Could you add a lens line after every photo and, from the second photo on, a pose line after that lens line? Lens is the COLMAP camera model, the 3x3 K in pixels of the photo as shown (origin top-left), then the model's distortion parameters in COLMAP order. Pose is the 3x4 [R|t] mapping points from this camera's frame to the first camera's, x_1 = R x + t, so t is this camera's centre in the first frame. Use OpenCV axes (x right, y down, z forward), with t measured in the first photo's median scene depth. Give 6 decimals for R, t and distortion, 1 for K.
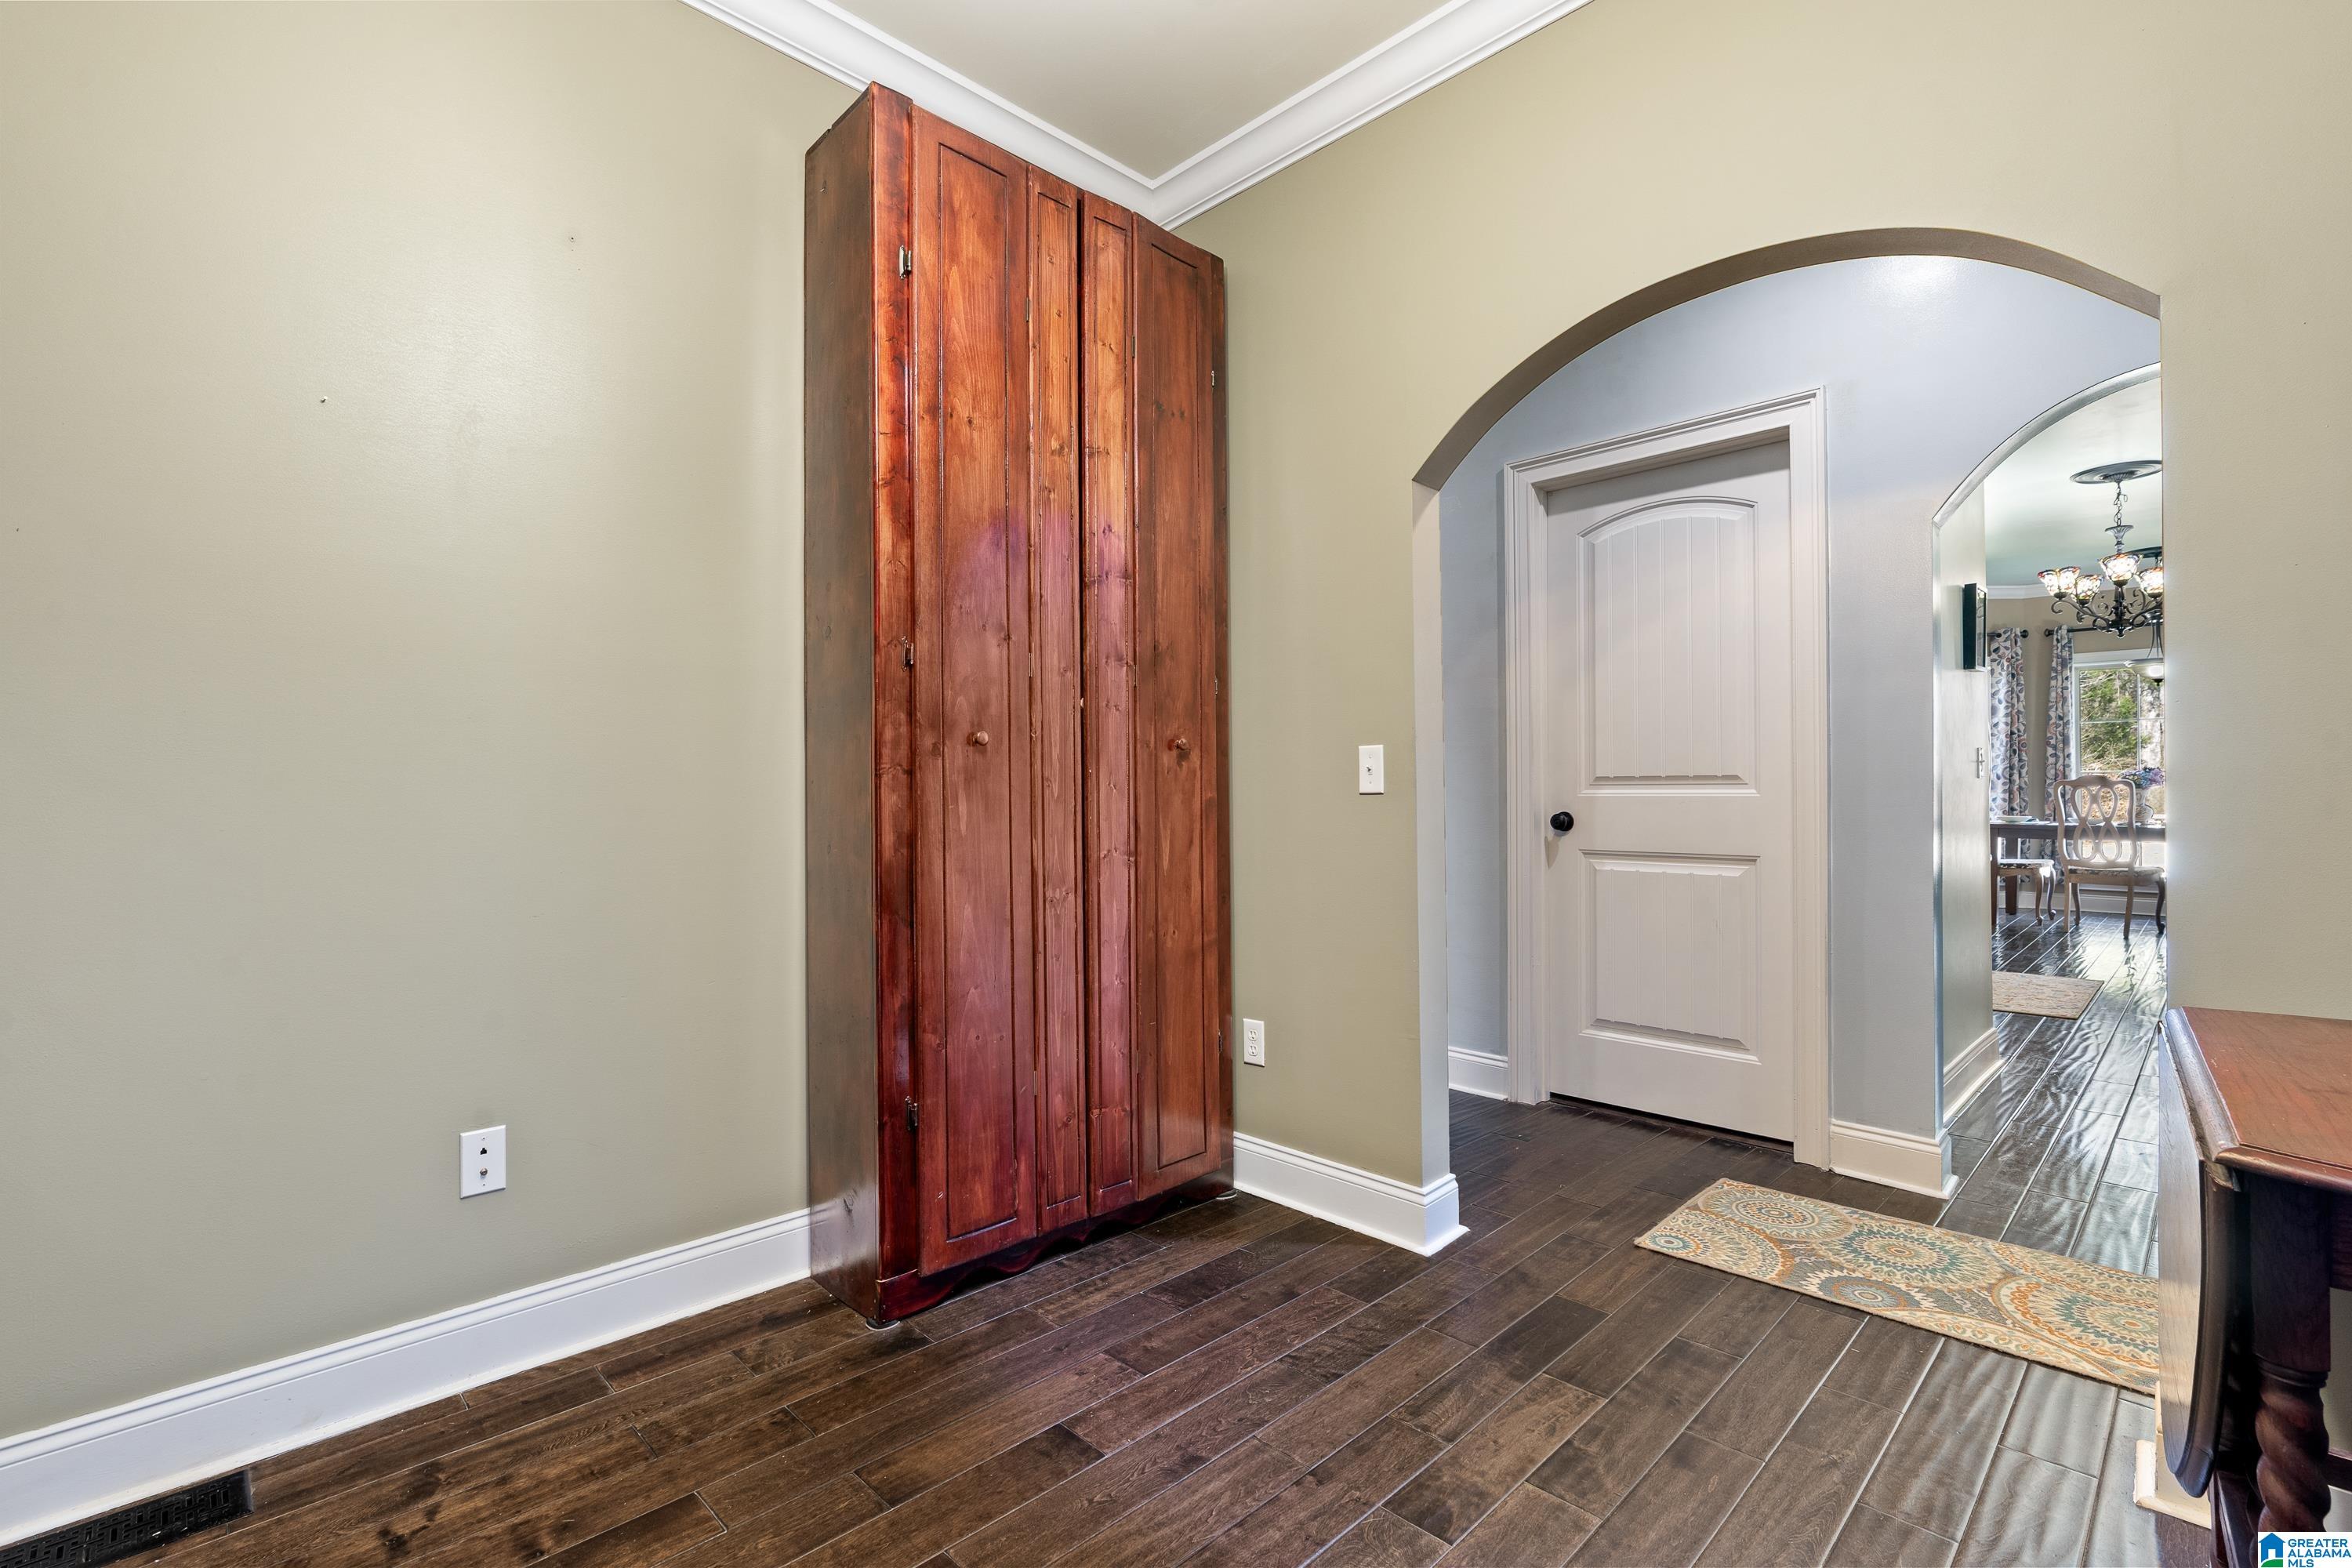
lens RADIAL K [[1076.5, 0, 1176.0], [0, 1076.5, 784.0], [0, 0, 1]] dist [-0.000704, -0.000183]
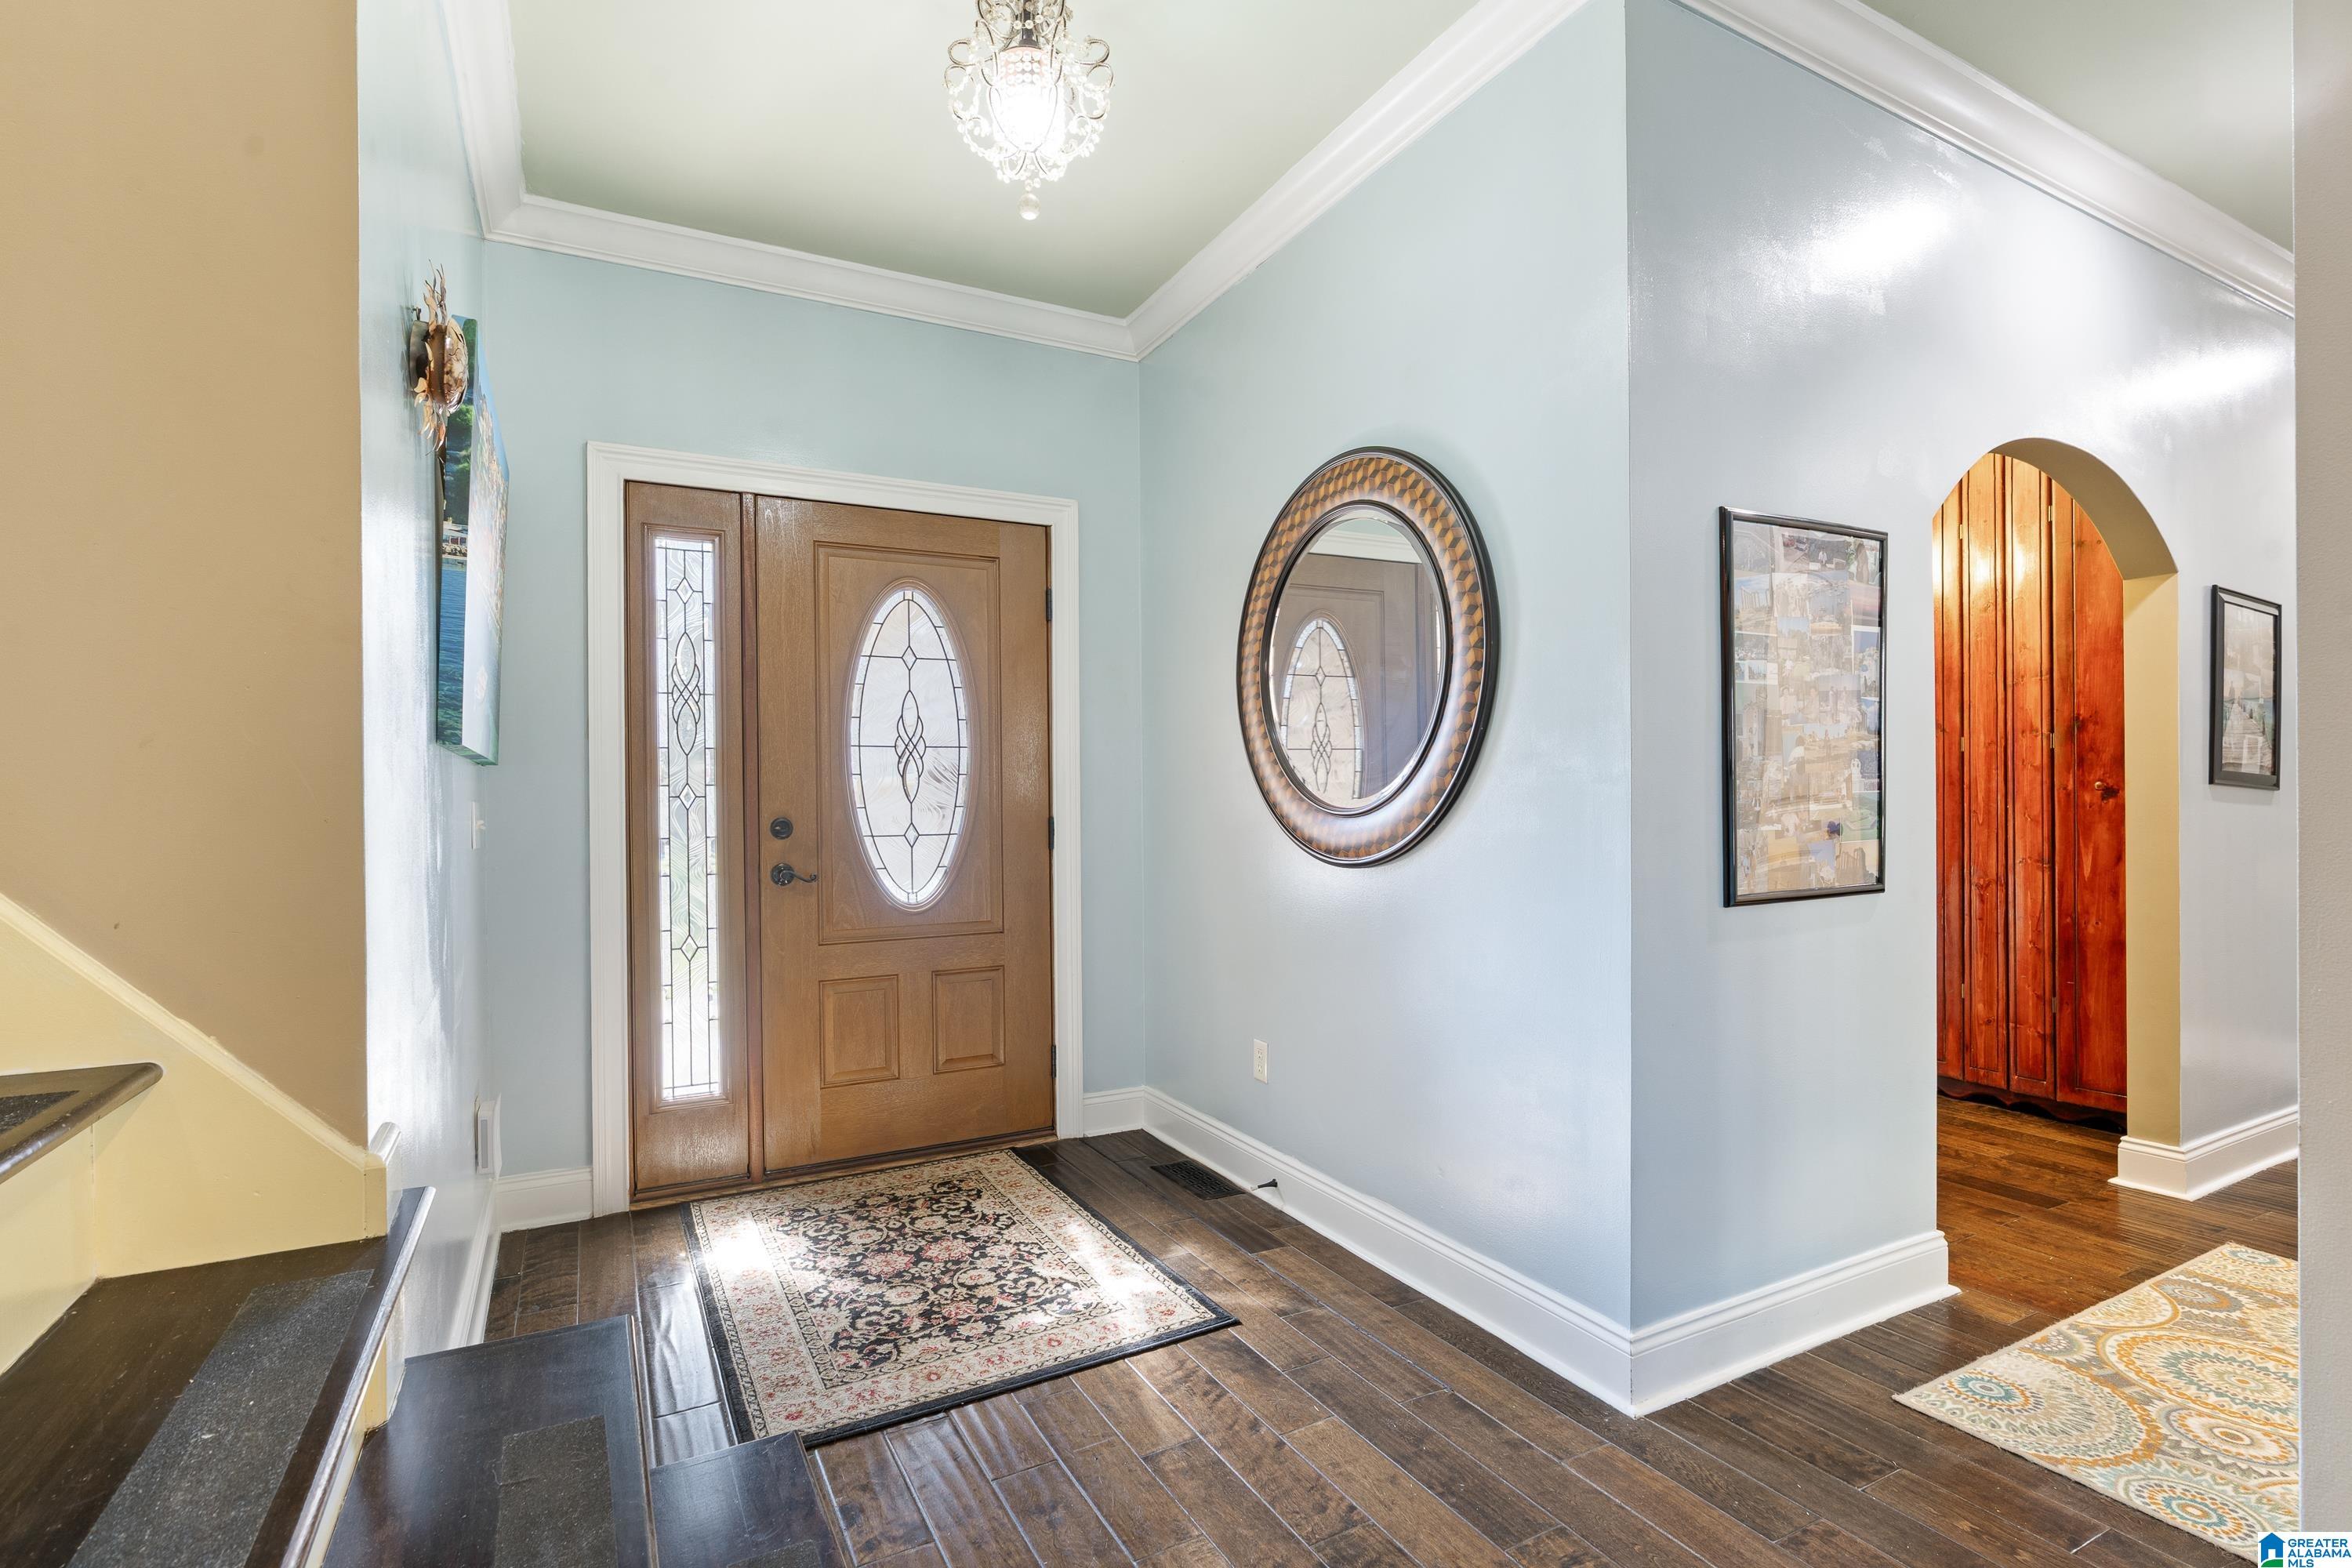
lens RADIAL K [[1076.5, 0, 1176.0], [0, 1076.5, 784.0], [0, 0, 1]] dist [-0.000704, -0.000183]
pose [[-0.277122, 0.000468, -0.960834, 1.803363], [0.014031, 0.999895, -0.003560, -0.057489], [0.960732, -0.014468, -0.277100, 0.277484]]
